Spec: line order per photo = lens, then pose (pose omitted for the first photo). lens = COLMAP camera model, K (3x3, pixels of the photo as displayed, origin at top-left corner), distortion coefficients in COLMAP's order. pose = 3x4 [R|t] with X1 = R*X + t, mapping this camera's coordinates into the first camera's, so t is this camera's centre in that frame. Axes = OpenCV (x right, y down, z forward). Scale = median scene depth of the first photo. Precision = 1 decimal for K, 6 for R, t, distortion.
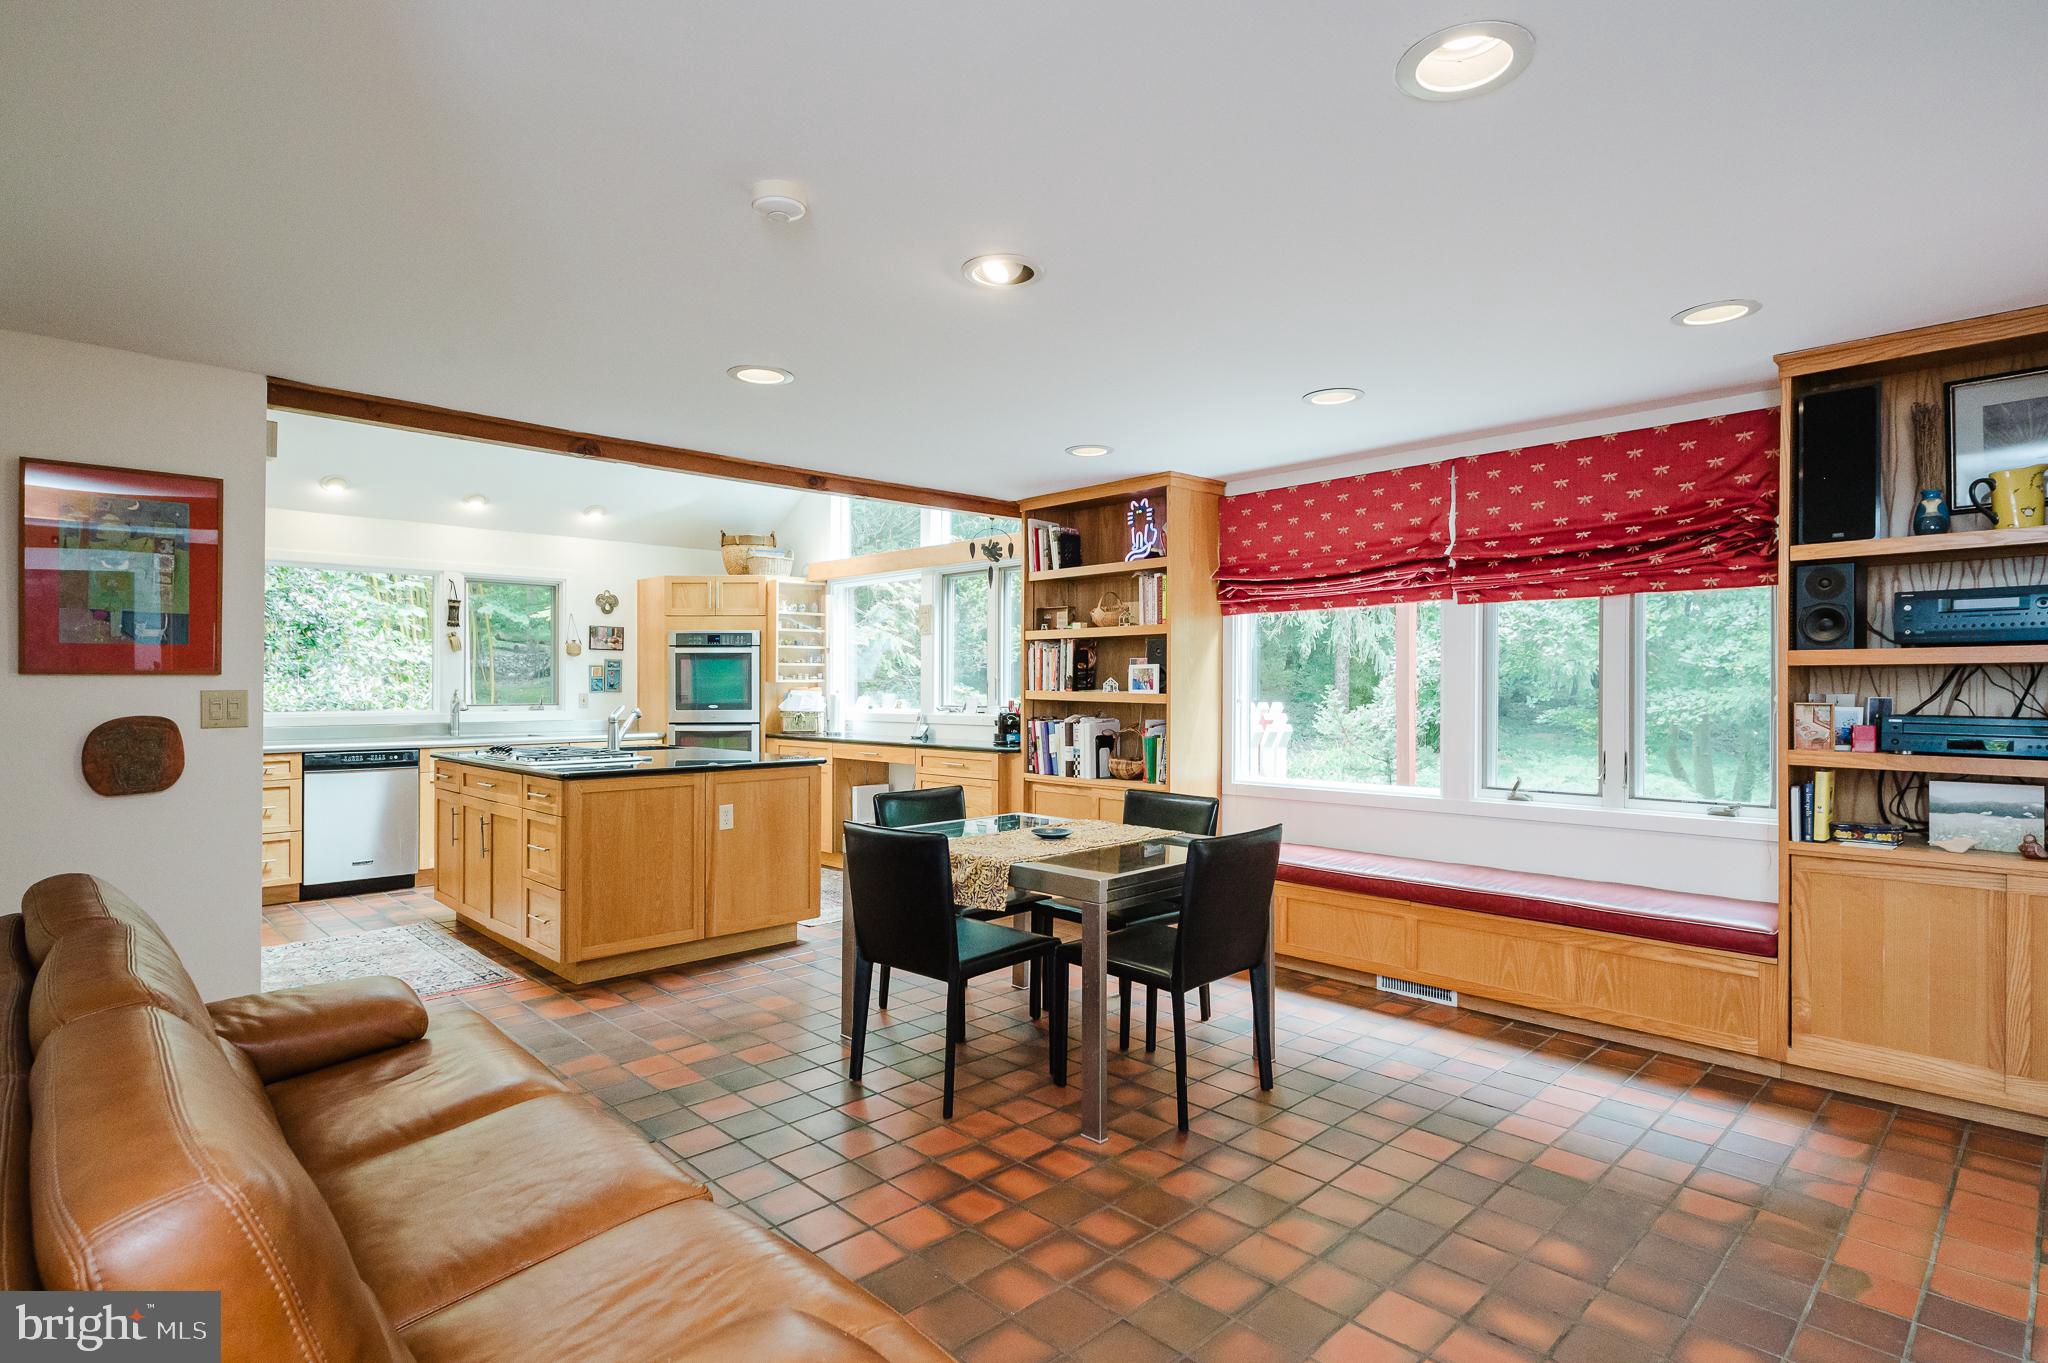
lens RADIAL K [[992.8, 0, 1022.1], [0, 992.8, 684.2], [0, 0, 1]] dist [-0.012566, -0.000045]
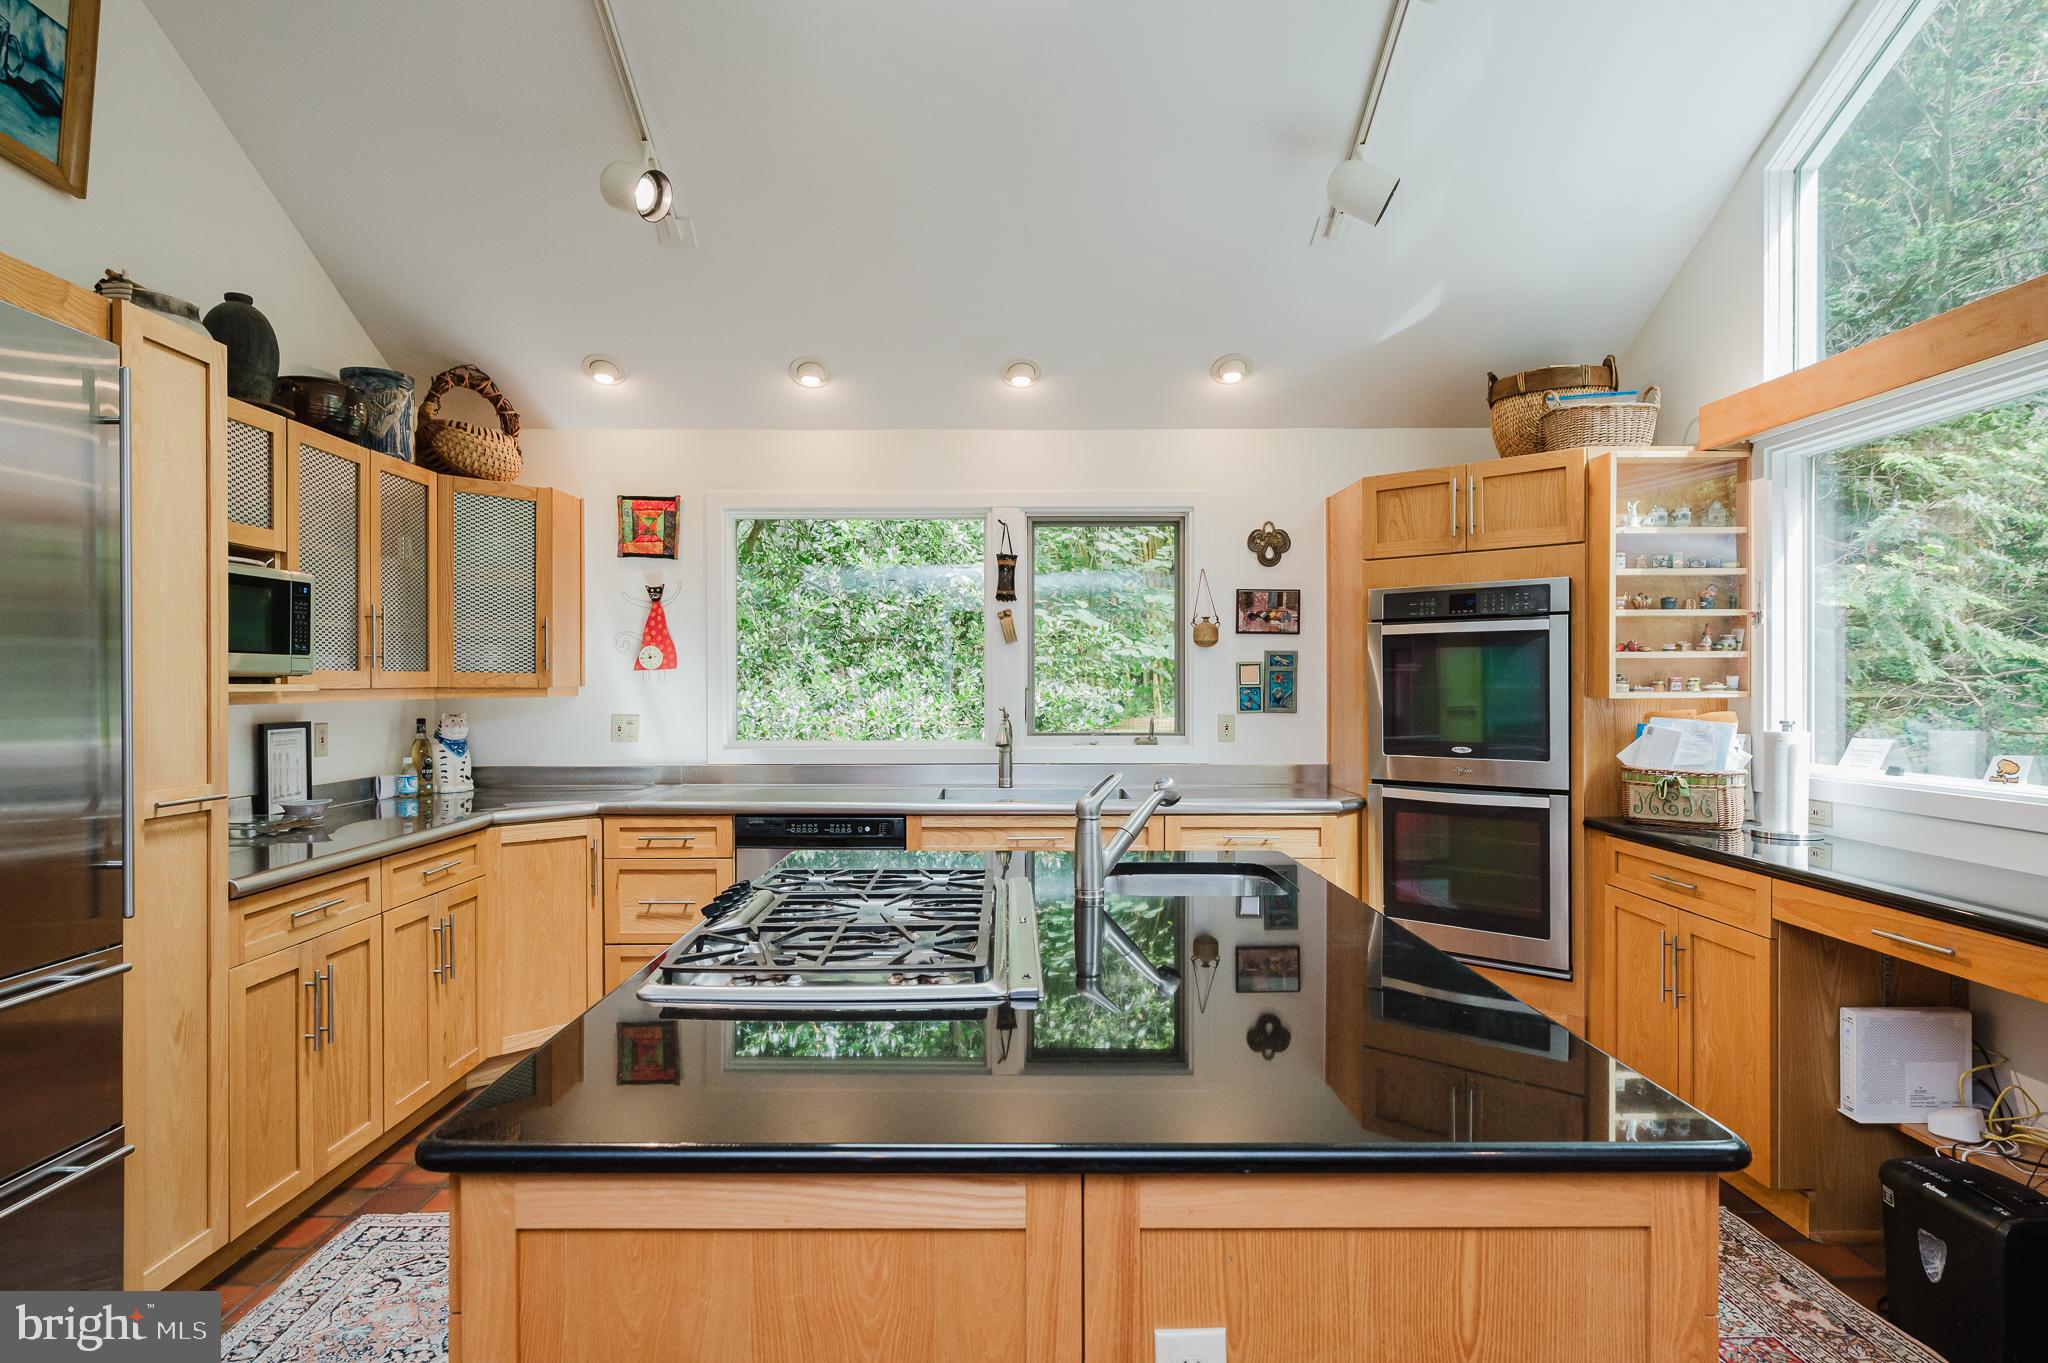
lens RADIAL K [[1115.4, 0, 1021.1], [0, 1115.4, 671.2], [0, 0, 1]] dist [-0.002284, -0.004657]
pose [[0.711367, -0.006470, -0.702791, -0.094888], [0.000687, 0.999964, -0.008510, -0.009644], [0.702821, 0.005571, 0.711345, 0.493073]]
